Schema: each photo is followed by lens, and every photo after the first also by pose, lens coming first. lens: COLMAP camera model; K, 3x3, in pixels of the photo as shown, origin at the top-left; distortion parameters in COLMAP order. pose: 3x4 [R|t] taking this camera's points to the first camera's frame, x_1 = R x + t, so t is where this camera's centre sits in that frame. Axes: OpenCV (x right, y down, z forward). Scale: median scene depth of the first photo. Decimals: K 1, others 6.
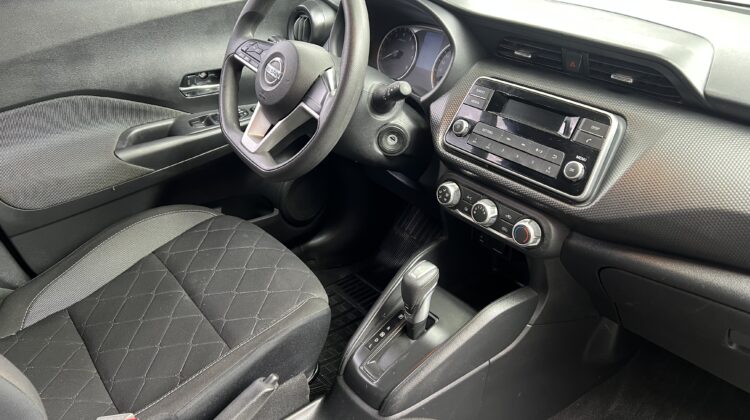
lens RADIAL K [[564.4, 0, 371.9], [0, 564.4, 210.8], [0, 0, 1]] dist [0.078467, -0.100532]
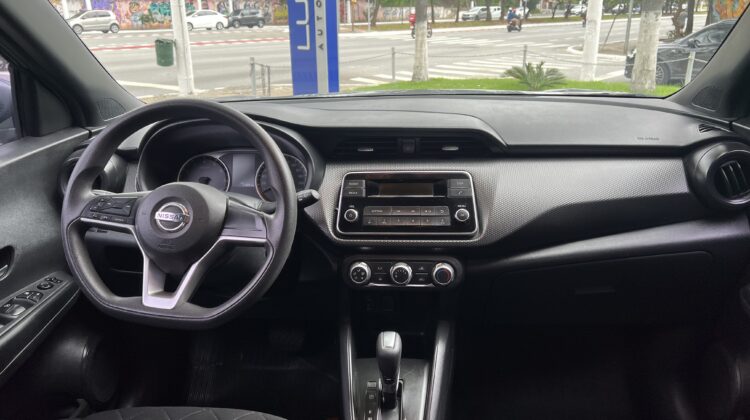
lens RADIAL K [[564.4, 0, 371.9], [0, 564.4, 210.8], [0, 0, 1]] dist [0.078467, -0.100532]
pose [[0.697462, -0.260106, 0.667752, -0.643758], [0.384997, 0.921915, -0.043018, -0.097247], [-0.604421, 0.287086, 0.743140, 0.106172]]
